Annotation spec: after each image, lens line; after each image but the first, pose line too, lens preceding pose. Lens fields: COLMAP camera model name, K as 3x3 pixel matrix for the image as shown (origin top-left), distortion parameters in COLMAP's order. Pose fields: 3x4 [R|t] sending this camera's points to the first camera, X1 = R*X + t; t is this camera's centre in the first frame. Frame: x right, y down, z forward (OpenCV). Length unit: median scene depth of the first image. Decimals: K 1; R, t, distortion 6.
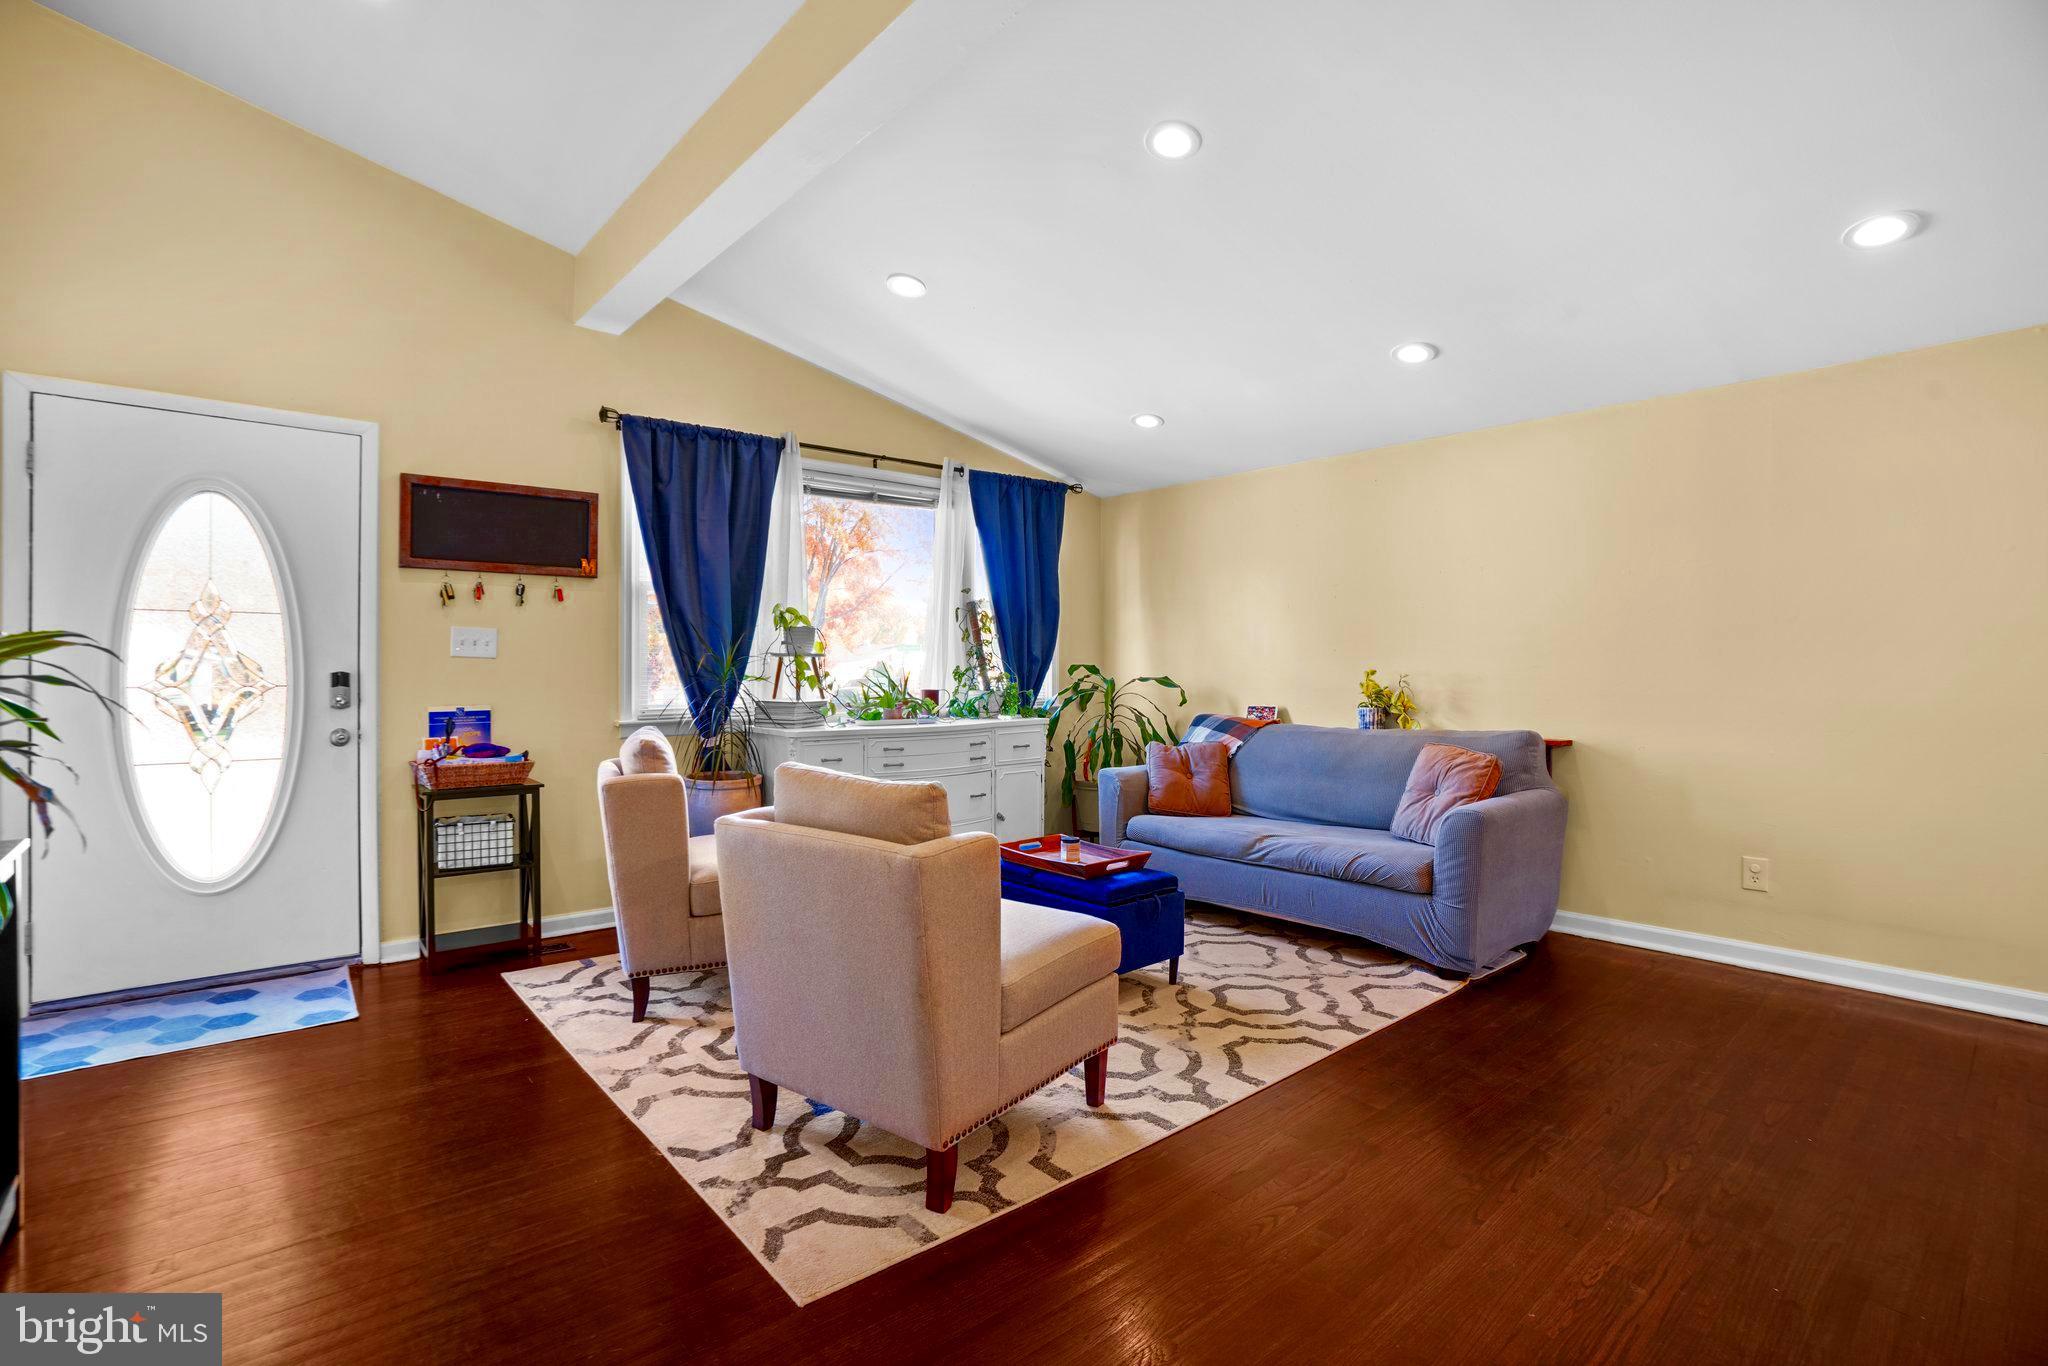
lens RADIAL K [[948.4, 0, 991.2], [0, 948.4, 671.1], [0, 0, 1]] dist [-0.078041, 0.029405]
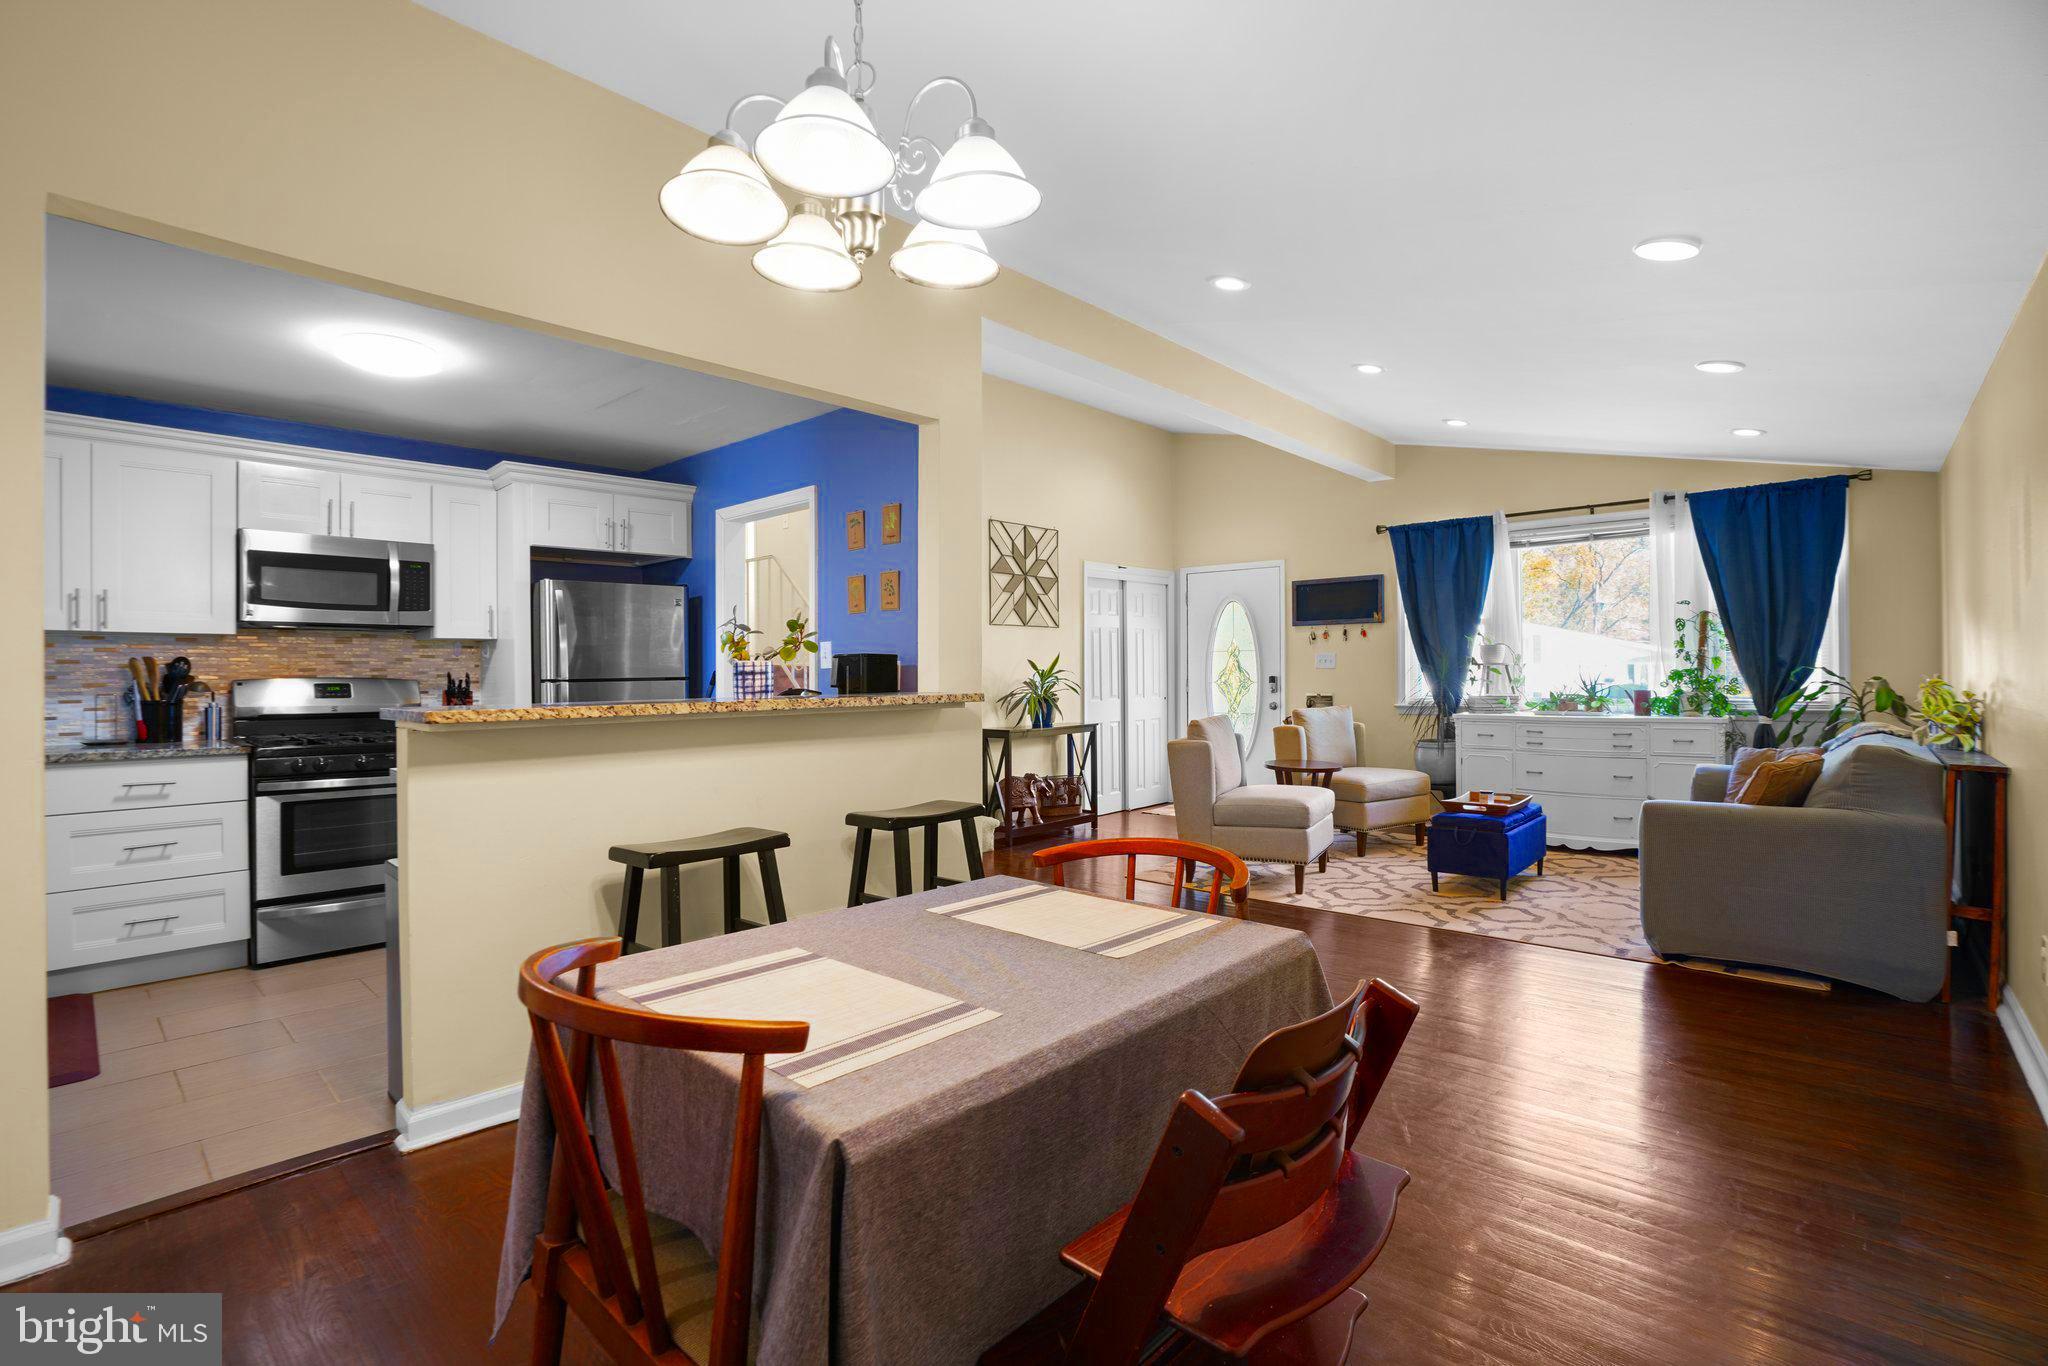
lens RADIAL K [[932.0, 0, 993.4], [0, 932.0, 667.2], [0, 0, 1]] dist [-0.082355, 0.032594]
pose [[0.120960, -0.007388, -0.992630, 1.363652], [0.005096, 0.999964, -0.006821, -0.007737], [0.992644, -0.004234, 0.120994, 0.070401]]
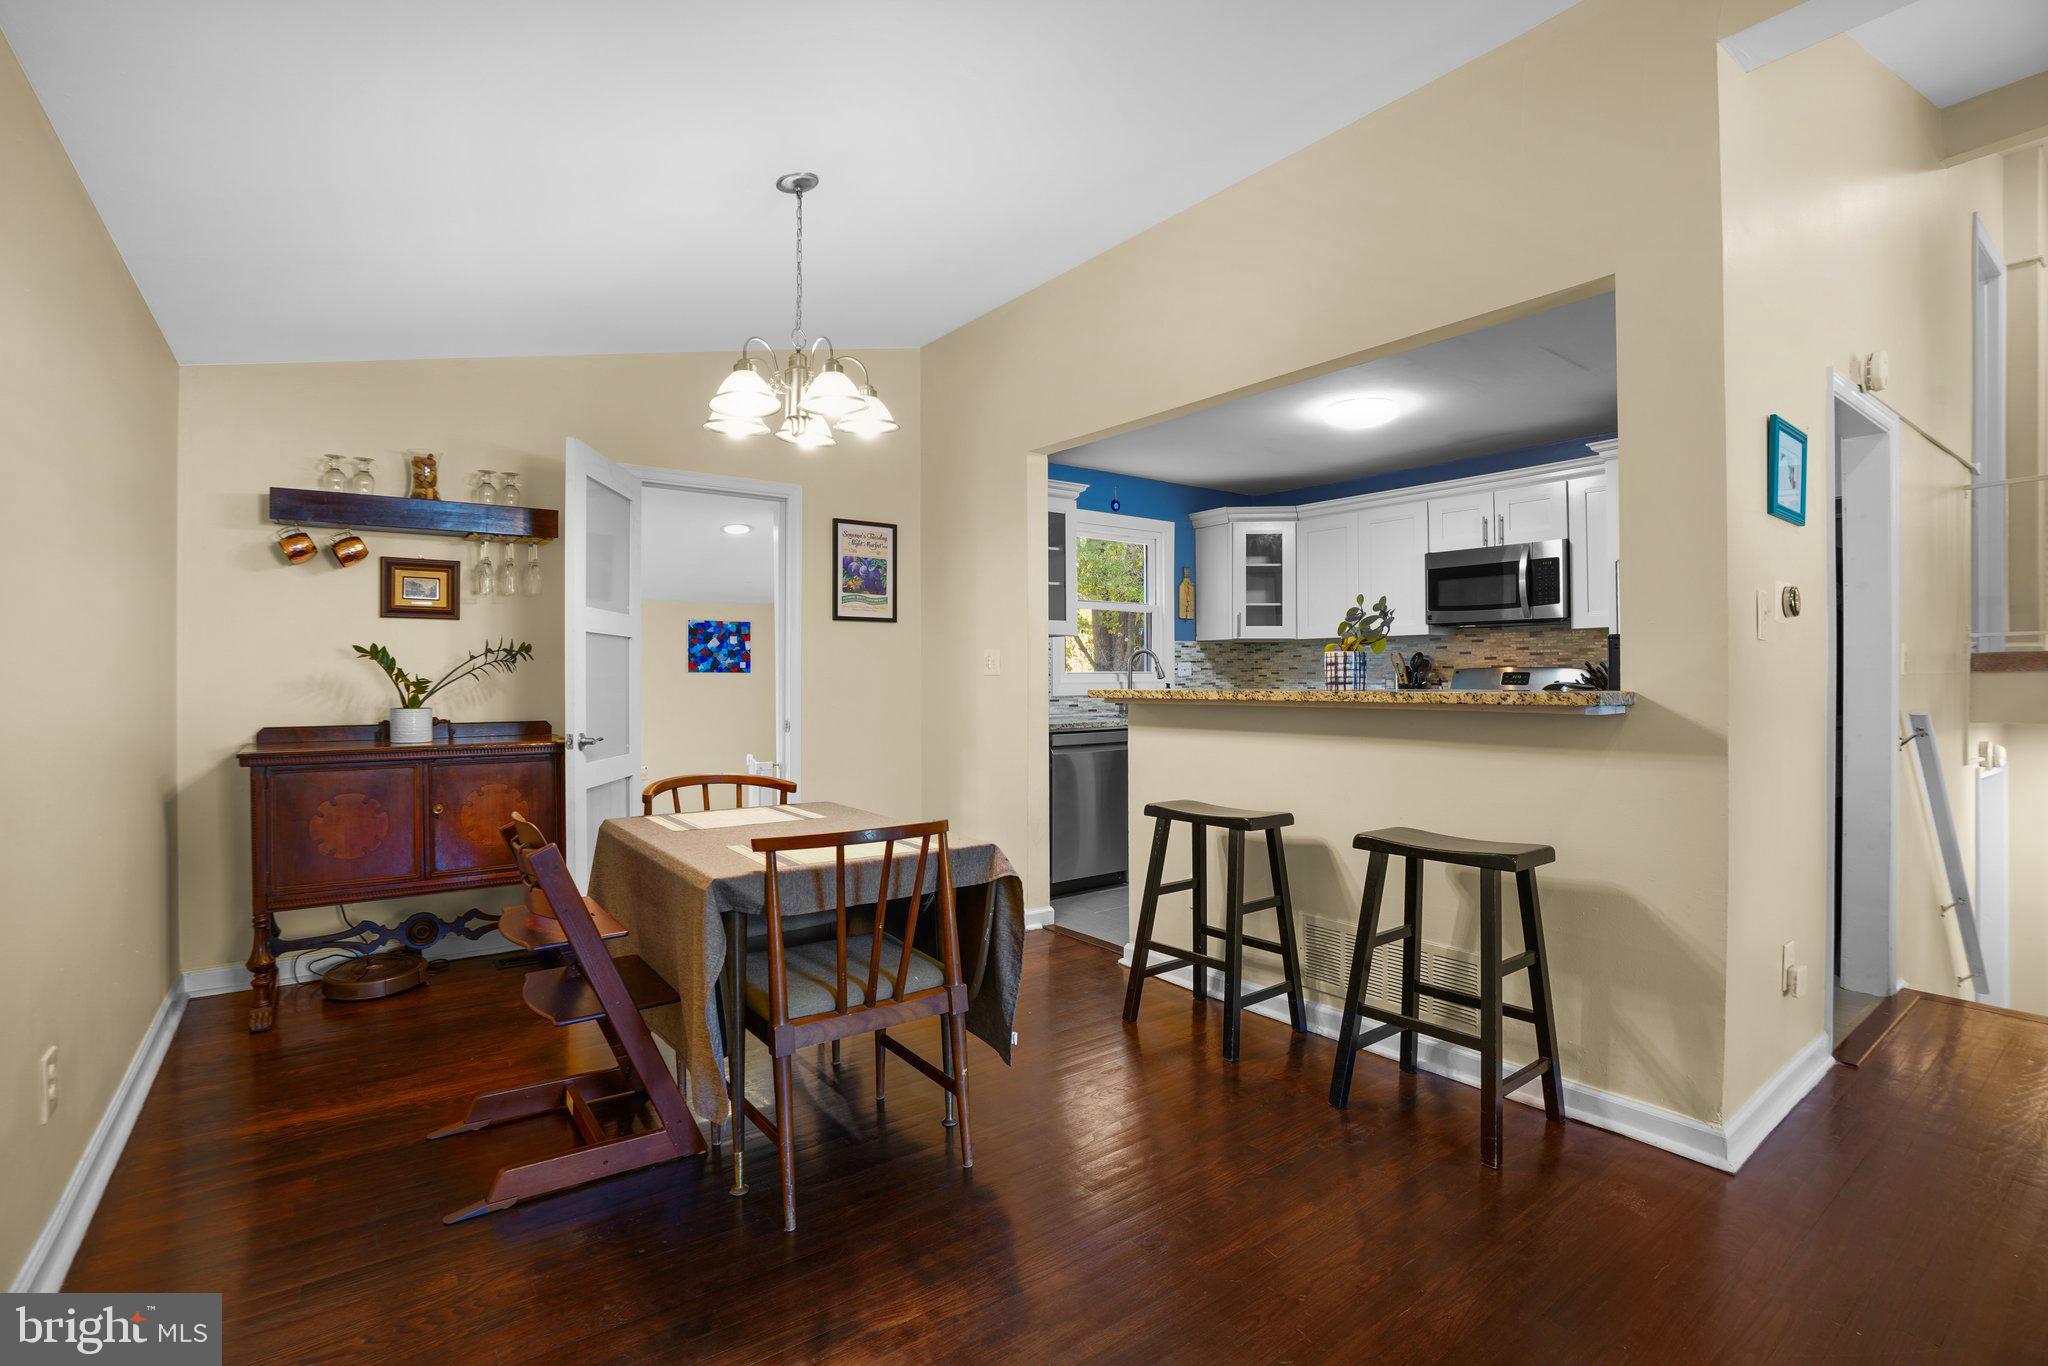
lens RADIAL K [[942.9, 0, 1011.1], [0, 942.9, 667.4], [0, 0, 1]] dist [-0.070374, 0.027787]
pose [[-0.998801, 0.007464, 0.048378, 0.774990], [0.007195, 0.999958, -0.005737, -0.003975], [-0.048418, -0.005382, -0.998813, 0.781522]]
